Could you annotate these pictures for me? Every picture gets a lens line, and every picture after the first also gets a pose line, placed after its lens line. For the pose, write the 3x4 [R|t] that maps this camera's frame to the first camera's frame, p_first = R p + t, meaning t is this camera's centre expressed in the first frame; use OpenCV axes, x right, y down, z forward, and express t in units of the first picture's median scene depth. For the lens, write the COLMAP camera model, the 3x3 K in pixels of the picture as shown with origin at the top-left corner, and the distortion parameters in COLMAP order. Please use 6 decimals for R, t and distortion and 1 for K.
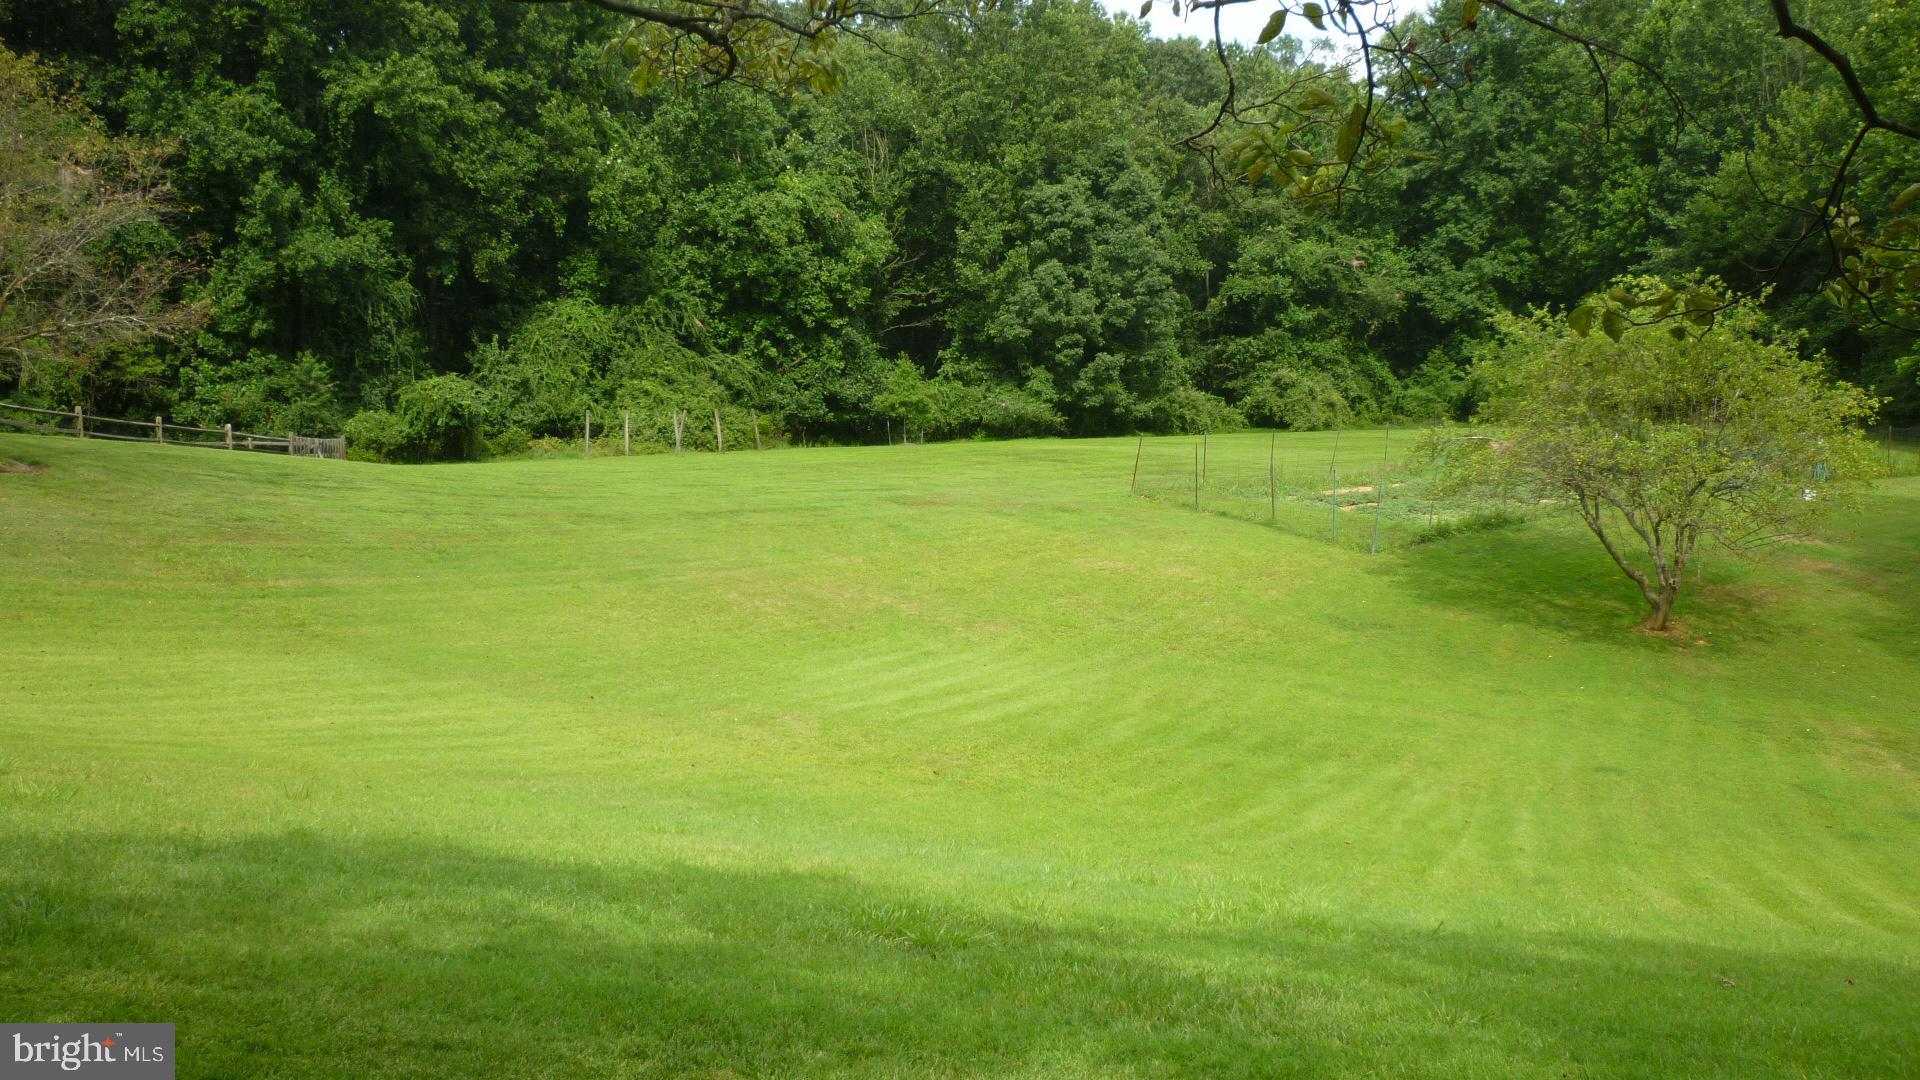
lens RADIAL K [[1683.7, 0, 958.8], [0, 1683.7, 542.0], [0, 0, 1]] dist [-0.057014, 0.057908]
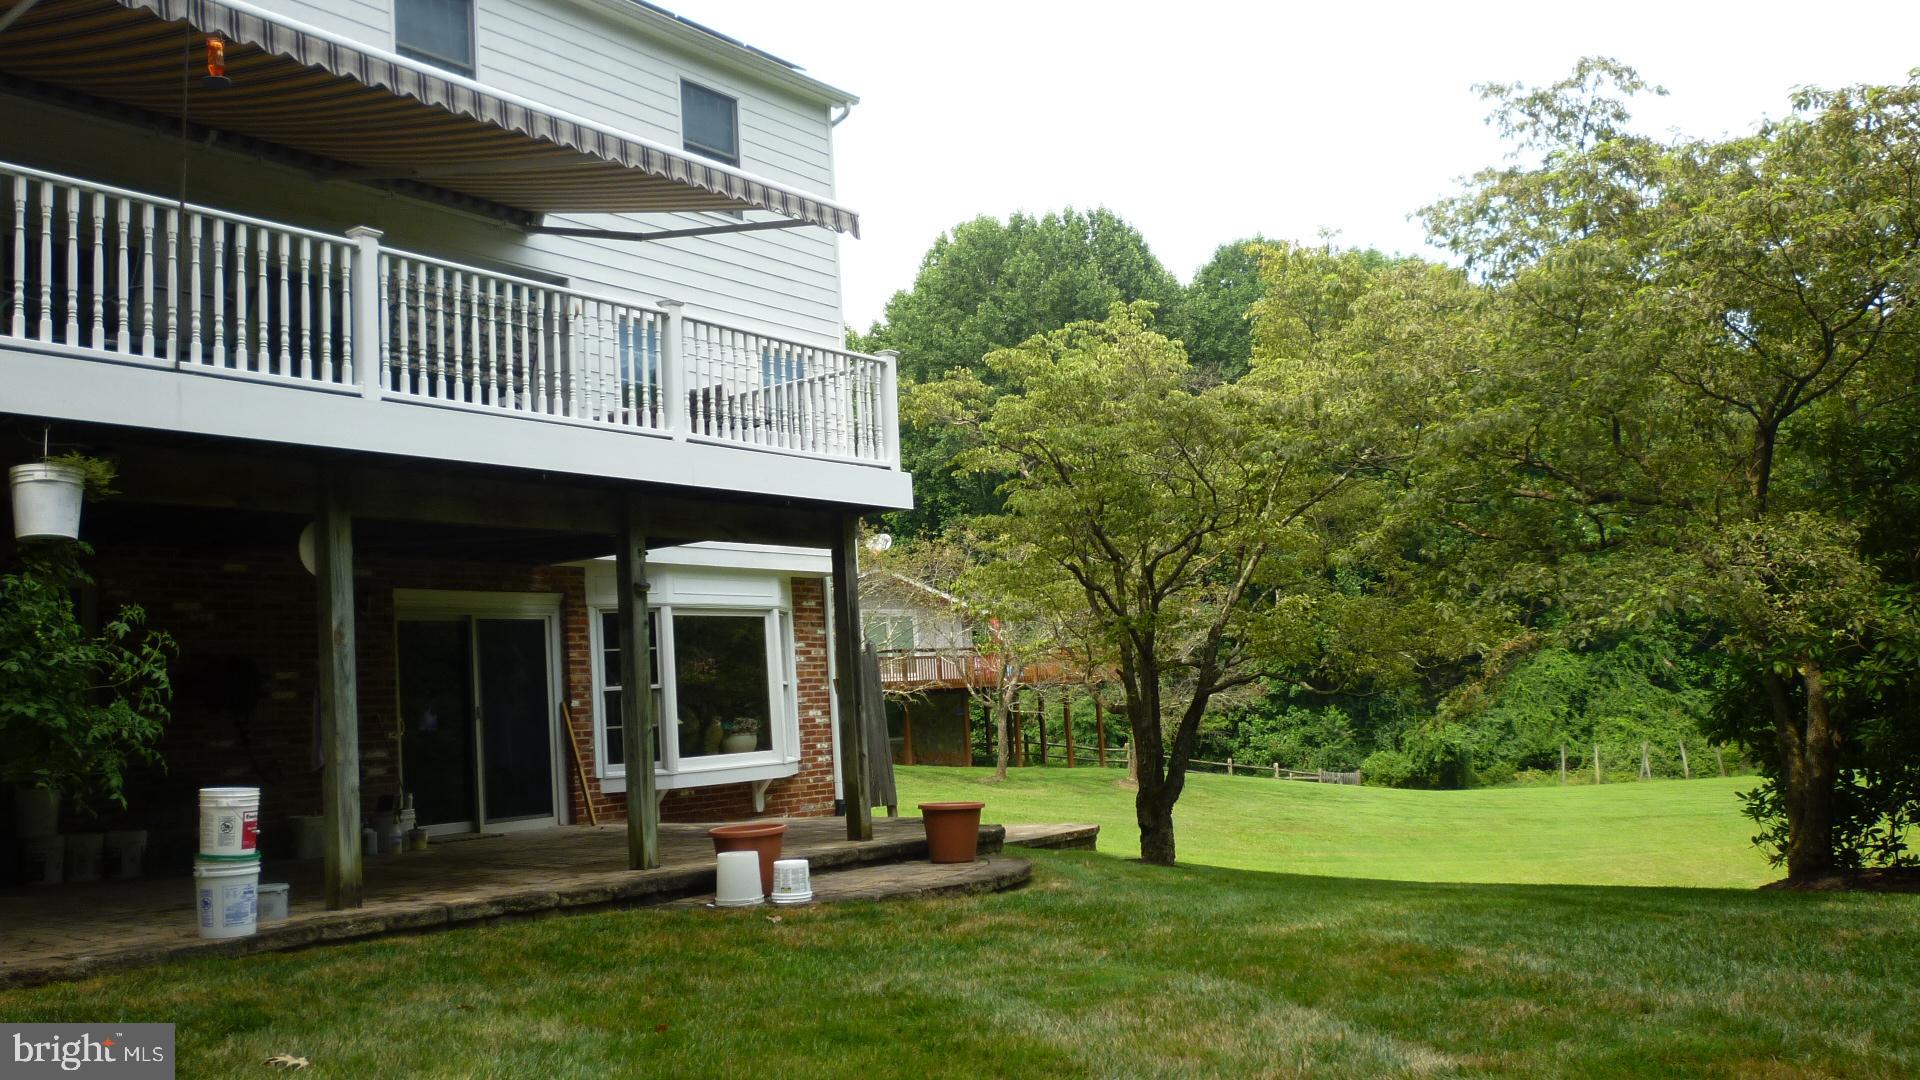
lens RADIAL K [[1683.7, 0, 947.0], [0, 1683.7, 542.6], [0, 0, 1]] dist [-0.057014, 0.057908]
pose [[0.824852, -0.099149, -0.556587, 0.086825], [-0.015378, 0.980202, -0.197401, 0.019642], [0.565140, 0.171386, 0.806996, -0.206377]]
